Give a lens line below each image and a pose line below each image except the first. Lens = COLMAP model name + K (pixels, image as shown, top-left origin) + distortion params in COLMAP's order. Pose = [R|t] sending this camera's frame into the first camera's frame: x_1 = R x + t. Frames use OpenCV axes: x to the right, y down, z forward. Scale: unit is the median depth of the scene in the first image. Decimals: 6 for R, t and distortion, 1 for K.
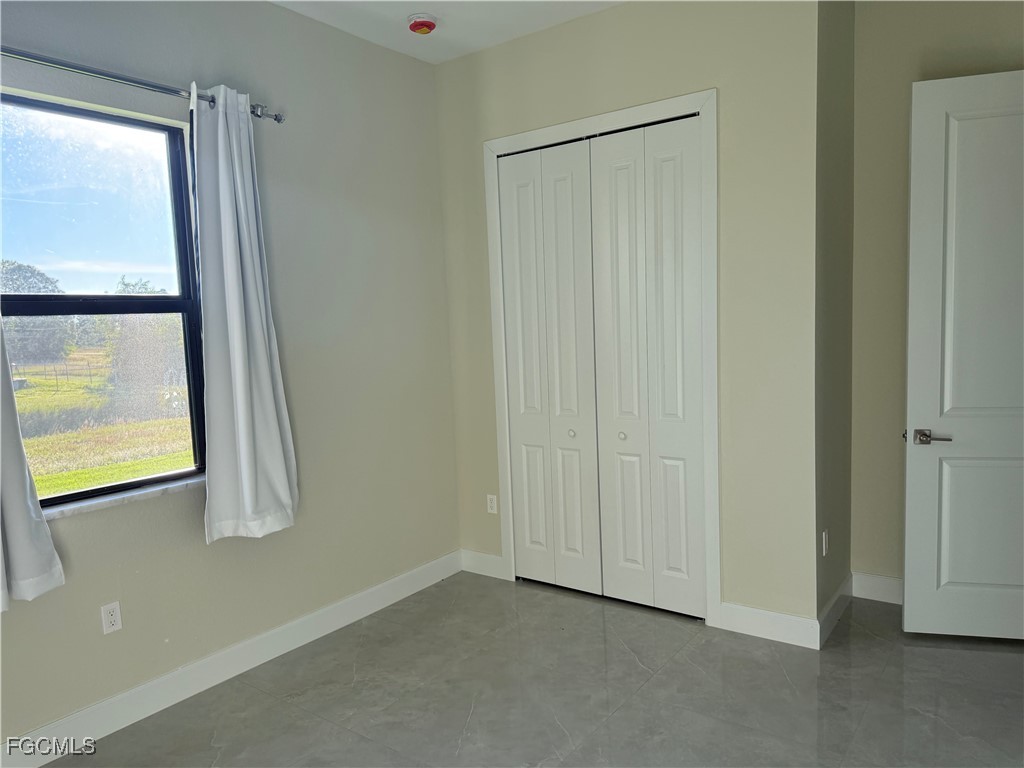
lens RADIAL K [[720.8, 0, 514.1], [0, 720.8, 386.3], [0, 0, 1]] dist [0.050881, -0.064995]
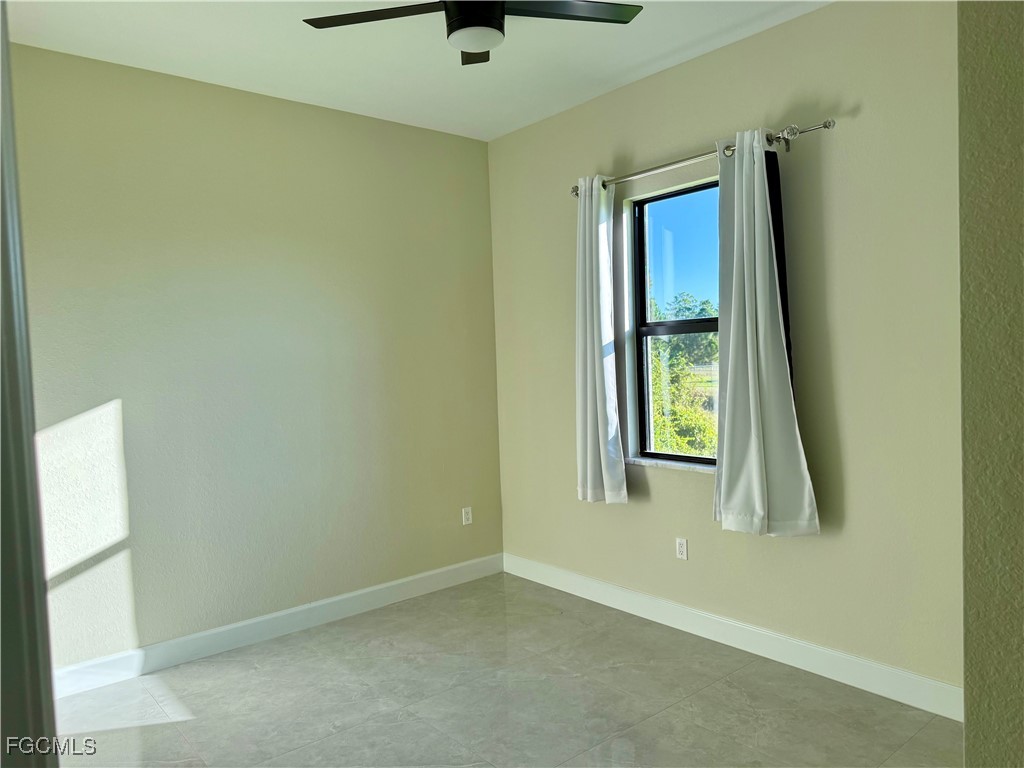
lens RADIAL K [[720.8, 0, 514.2], [0, 720.8, 386.7], [0, 0, 1]] dist [0.050881, -0.064995]
pose [[-0.229672, 0.082726, -0.969746, 0.743075], [-0.048130, 0.994197, 0.096210, -0.095152], [0.972077, 0.068770, -0.224357, 0.865173]]
